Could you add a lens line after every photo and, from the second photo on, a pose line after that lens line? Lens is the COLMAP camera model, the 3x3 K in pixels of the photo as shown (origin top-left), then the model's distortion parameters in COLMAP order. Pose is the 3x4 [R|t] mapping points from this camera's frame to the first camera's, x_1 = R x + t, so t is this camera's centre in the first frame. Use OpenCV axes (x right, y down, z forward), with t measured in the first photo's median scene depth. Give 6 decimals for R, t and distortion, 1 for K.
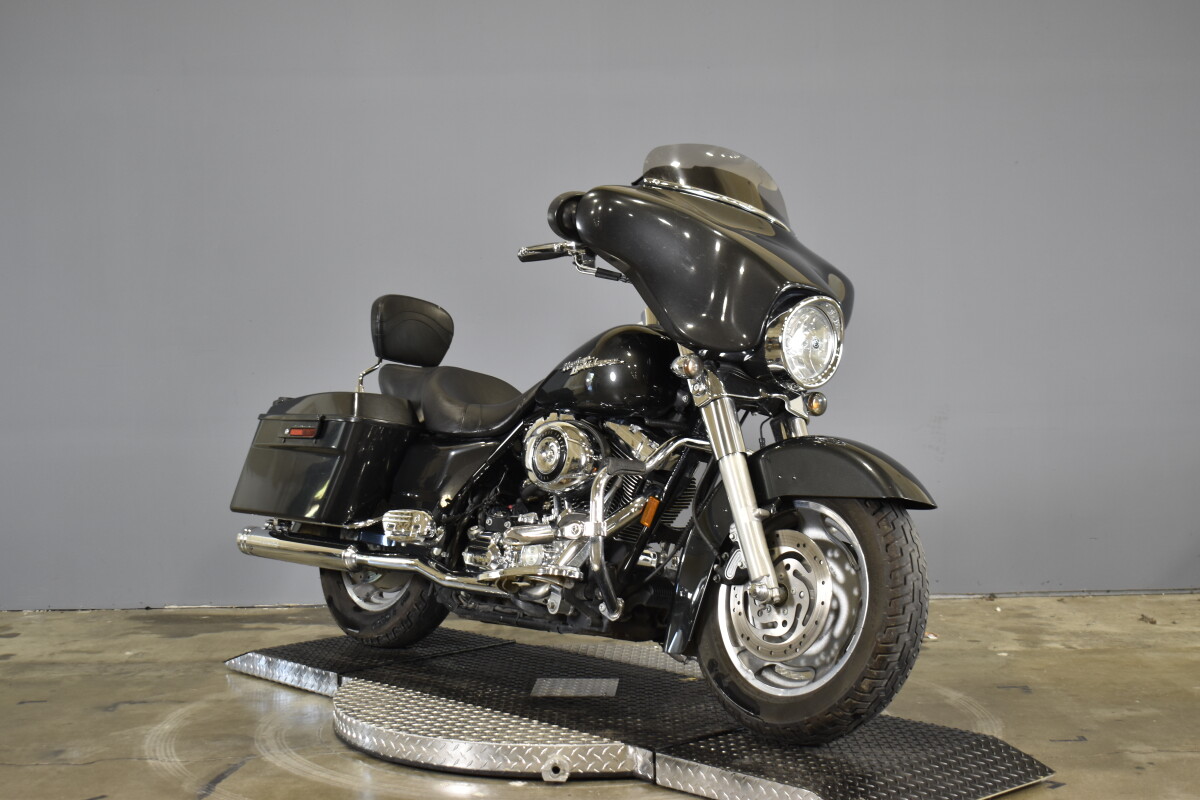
lens RADIAL K [[1809.6, 0, 600.0], [0, 1809.6, 400.0], [0, 0, 1]] dist [0.007302, -0.054843]
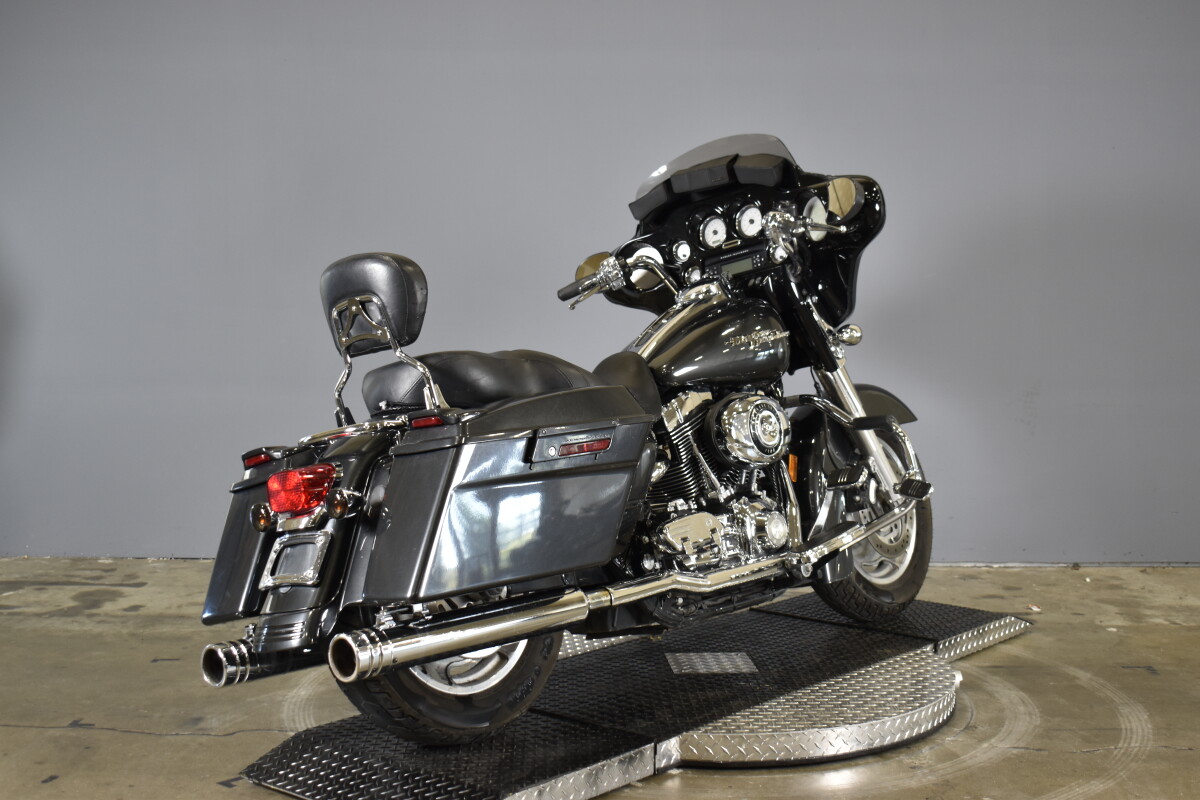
lens RADIAL K [[1553.9, 0, 600.0], [0, 1553.9, 400.0], [0, 0, 1]] dist [-0.028923, -0.013405]
pose [[0.999724, 0.022022, -0.008129, -0.065246], [-0.021779, 0.999346, 0.028876, -0.008099], [0.008760, -0.028691, 0.999550, 0.137555]]
